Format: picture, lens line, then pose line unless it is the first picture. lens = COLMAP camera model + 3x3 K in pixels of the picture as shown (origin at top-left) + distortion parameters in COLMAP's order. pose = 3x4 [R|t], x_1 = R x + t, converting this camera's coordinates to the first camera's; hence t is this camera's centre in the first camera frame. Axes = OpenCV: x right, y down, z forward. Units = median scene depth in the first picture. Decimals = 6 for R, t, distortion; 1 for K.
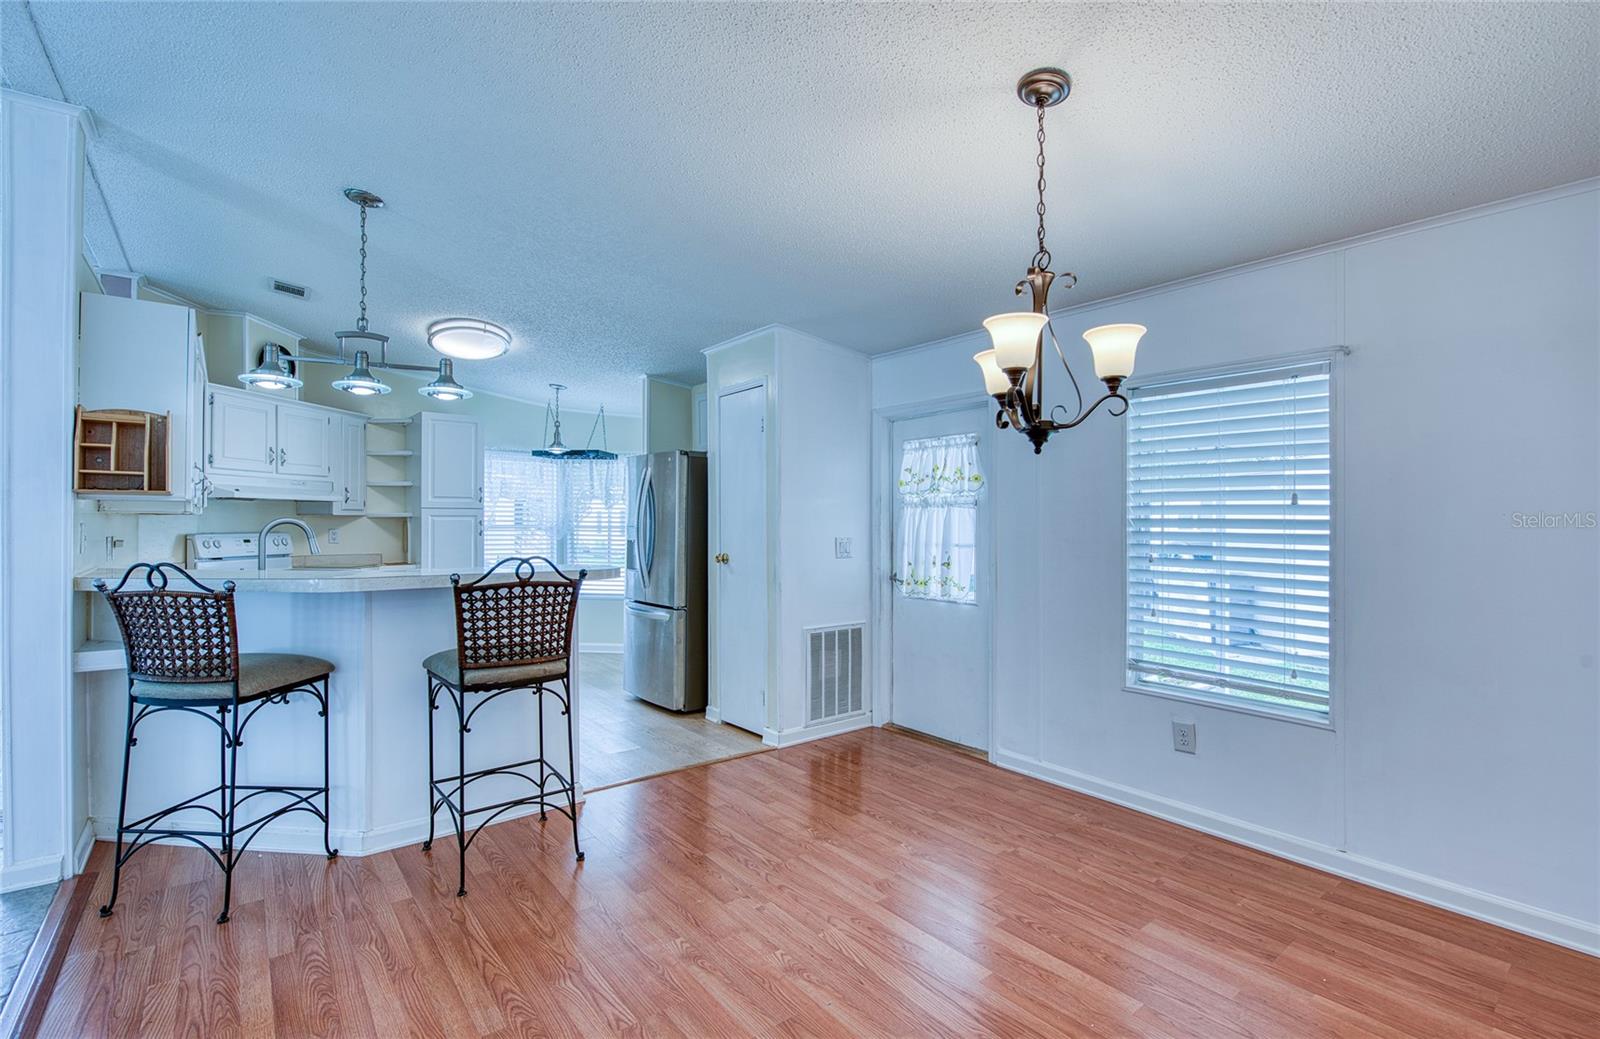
lens RADIAL K [[727.6, 0, 805.5], [0, 727.6, 512.5], [0, 0, 1]] dist [-0.013378, -0.002731]
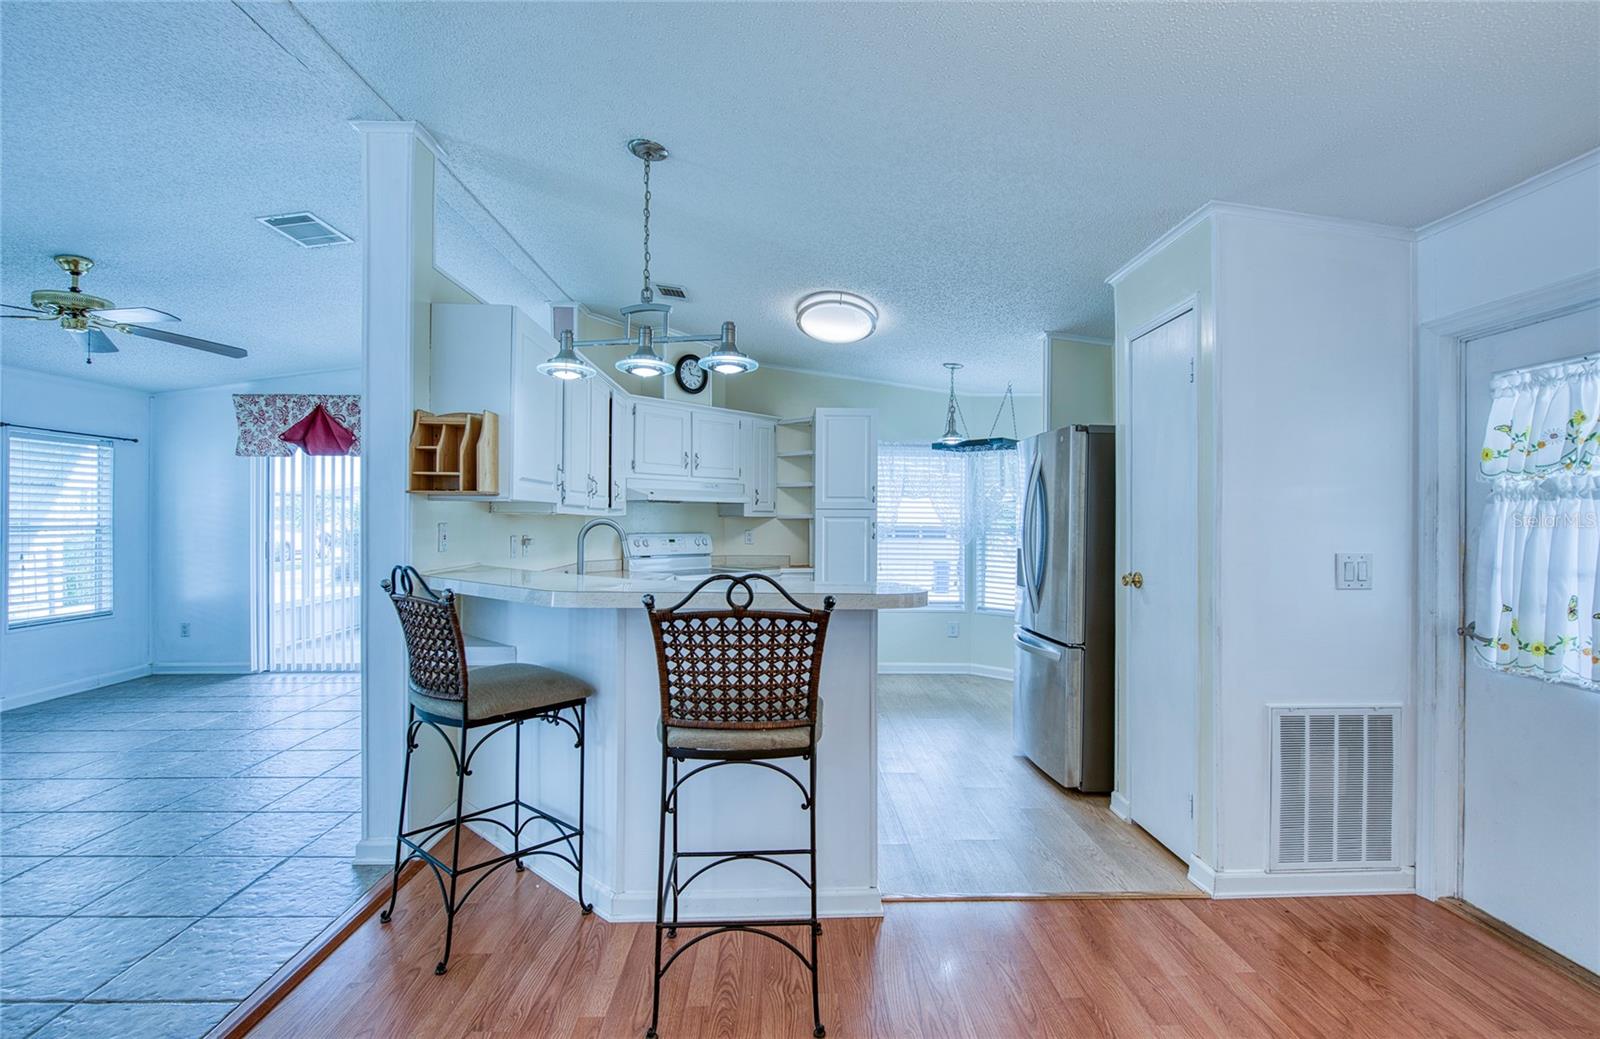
lens RADIAL K [[727.6, 0, 813.5], [0, 727.6, 518.7], [0, 0, 1]] dist [-0.013378, -0.002731]
pose [[0.806358, 0.000767, -0.591427, 0.049999], [0.002204, 0.999988, 0.004302, 0.003552], [0.591423, -0.004773, 0.806347, 0.319437]]
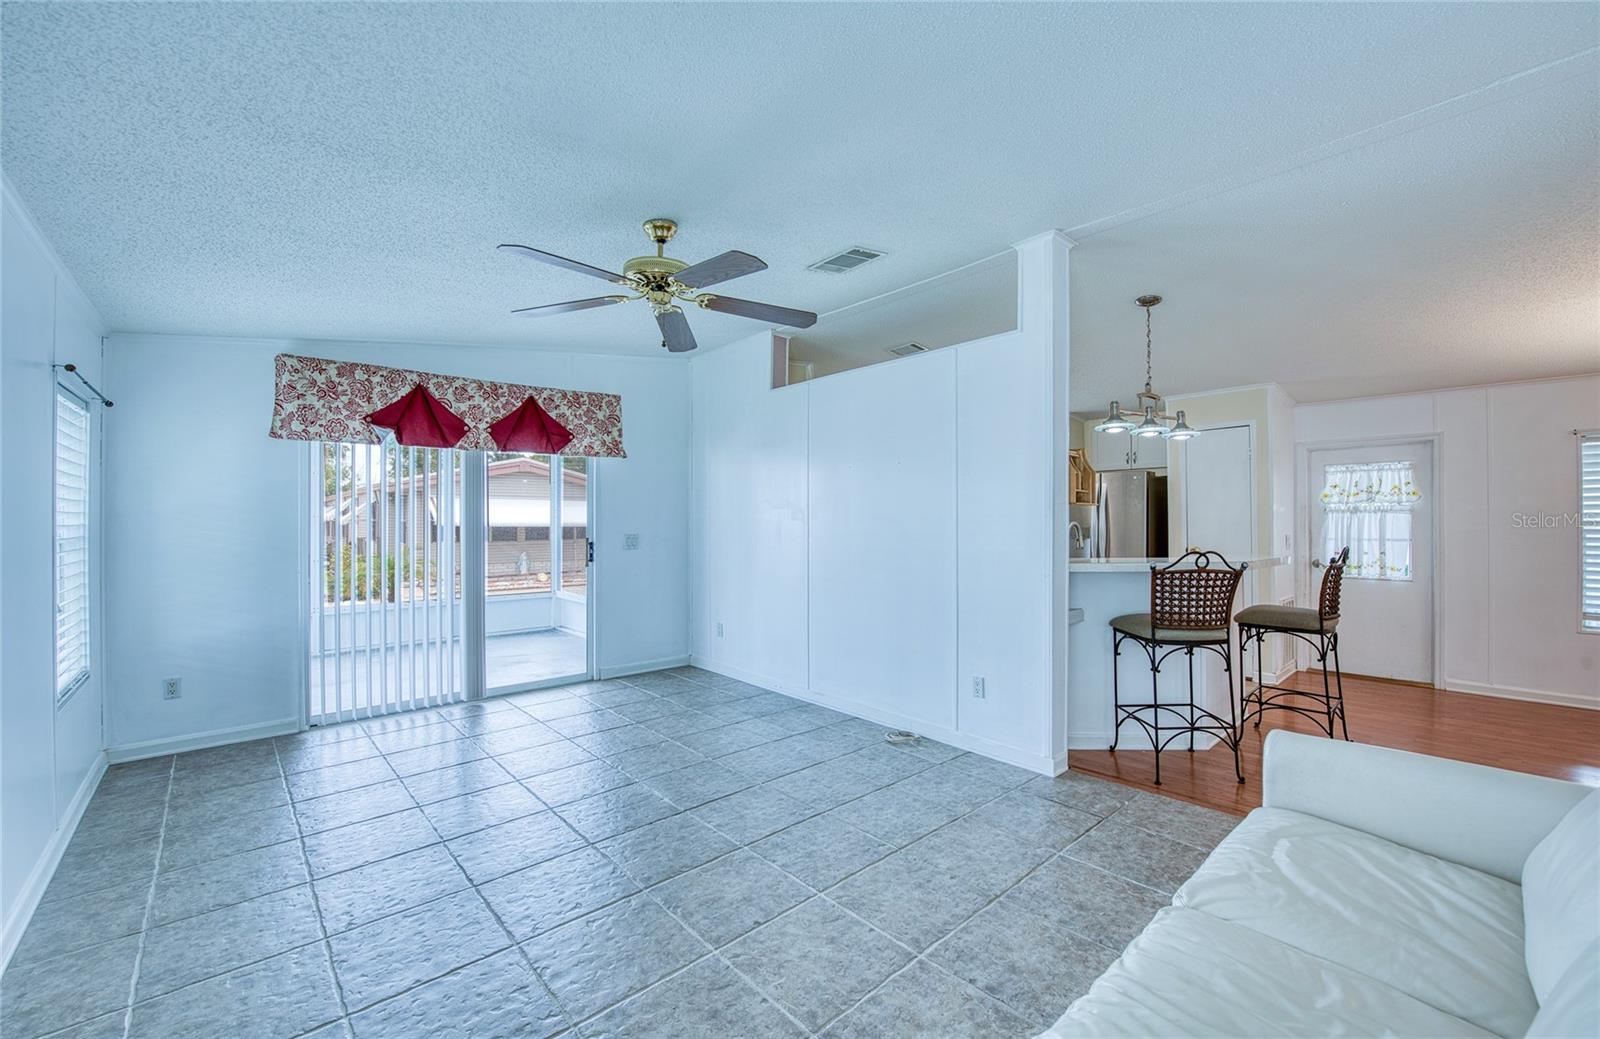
lens RADIAL K [[637.8, 0, 819.5], [0, 637.8, 521.9], [0, 0, 1]] dist [-0.020719, -0.000395]
pose [[0.998385, -0.002141, 0.056773, -0.994689], [0.001606, 0.999954, 0.009459, -0.003351], [-0.056791, -0.009352, 0.998342, -0.163179]]
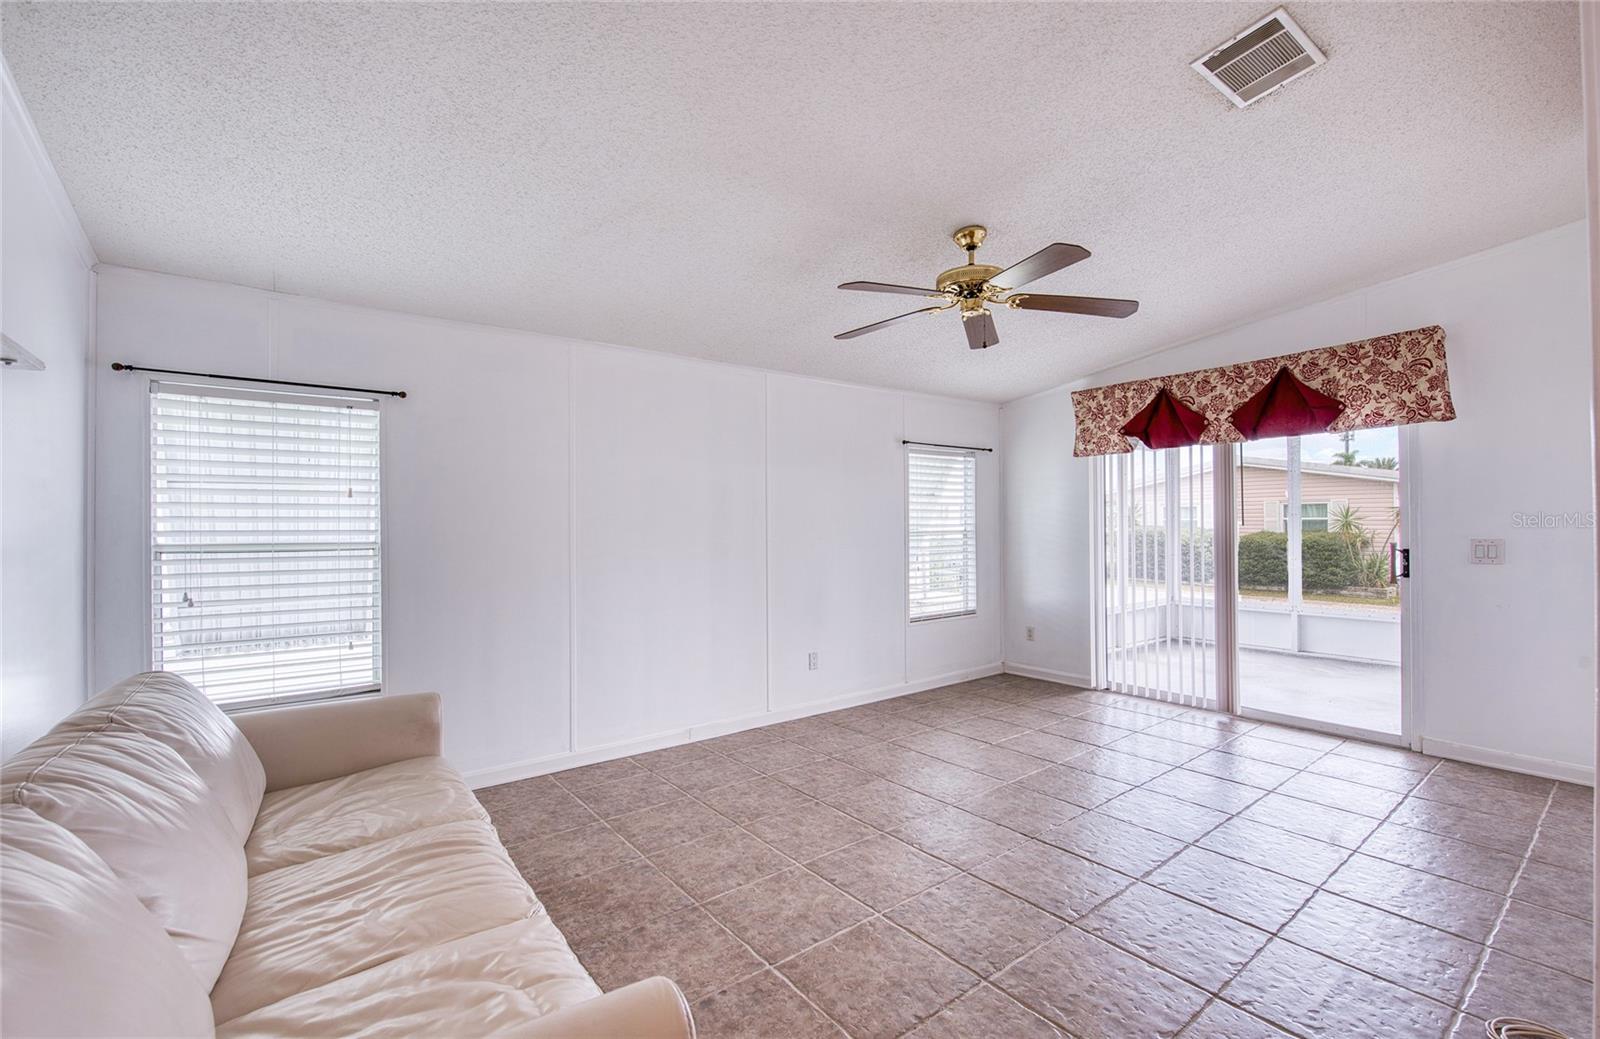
lens RADIAL K [[692.2, 0, 811.8], [0, 692.2, 525.7], [0, 0, 1]] dist [-0.001350, -0.000212]
pose [[-0.026217, 0.003482, -0.999650, -0.405980], [0.016082, 0.999866, 0.003061, -0.000227], [0.999527, -0.015996, -0.026270, 0.332463]]
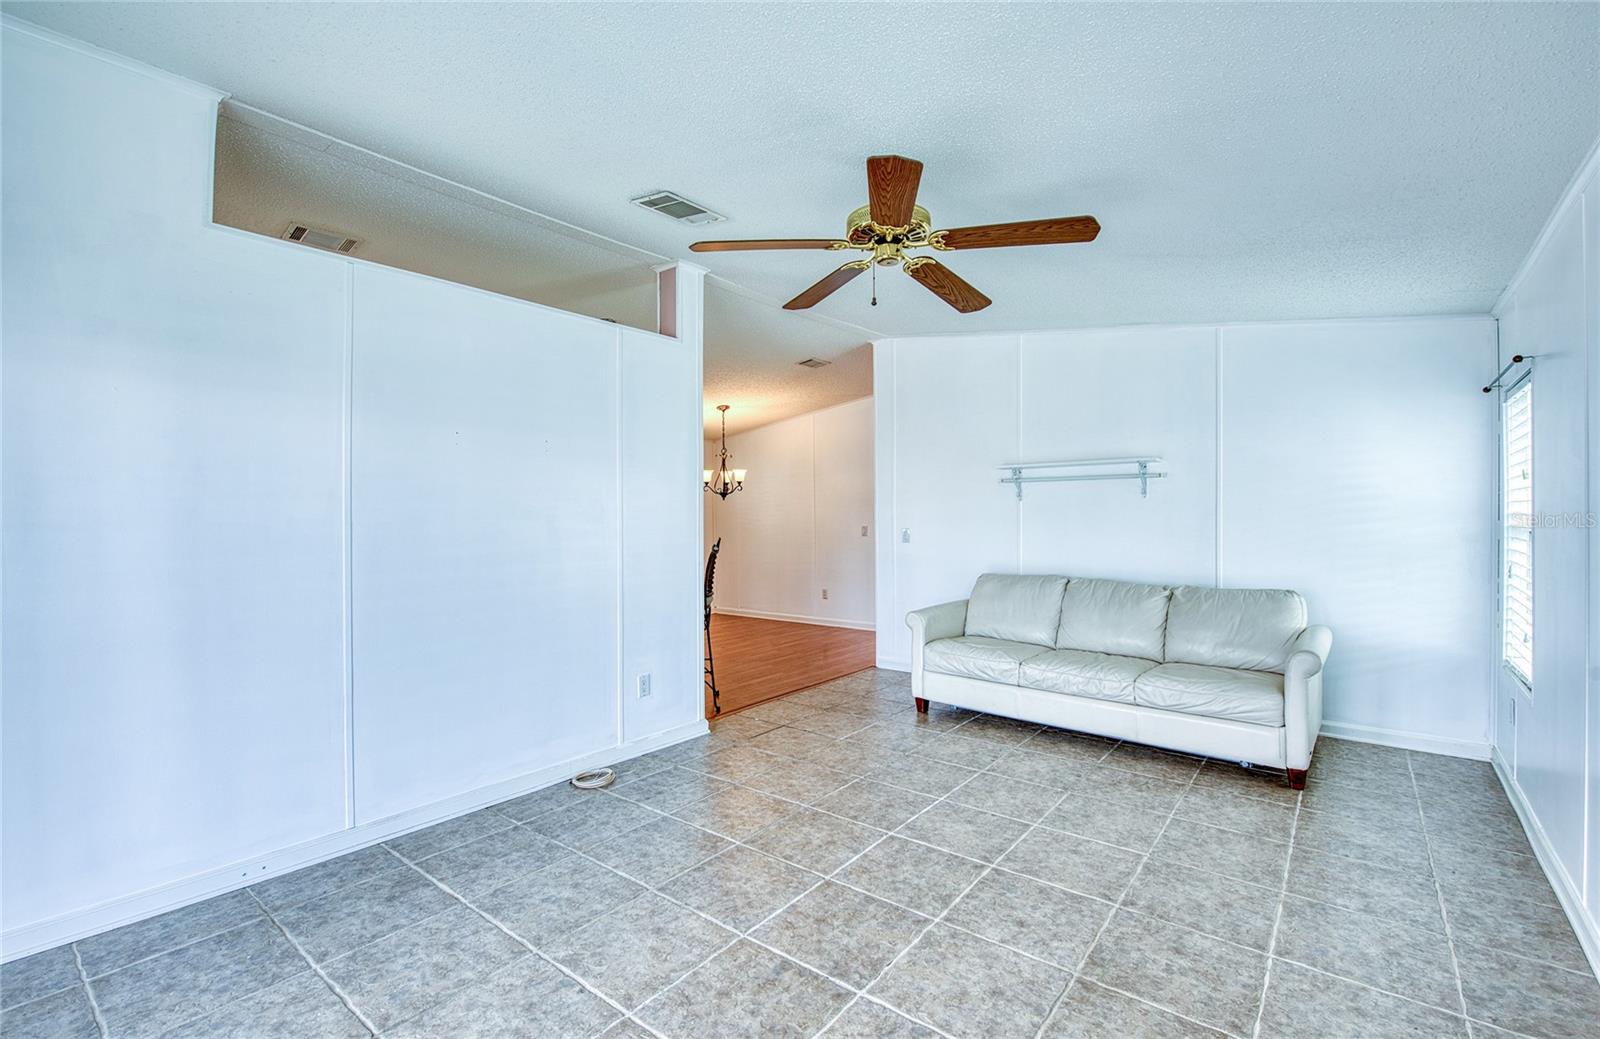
lens RADIAL K [[727.6, 0, 795.6], [0, 727.6, 515.3], [0, 0, 1]] dist [-0.013378, -0.002731]
pose [[-0.203662, -0.004079, 0.979033, -1.718499], [-0.004459, 0.999985, 0.003238, -0.000950], [-0.979031, -0.003706, -0.203677, 0.689957]]
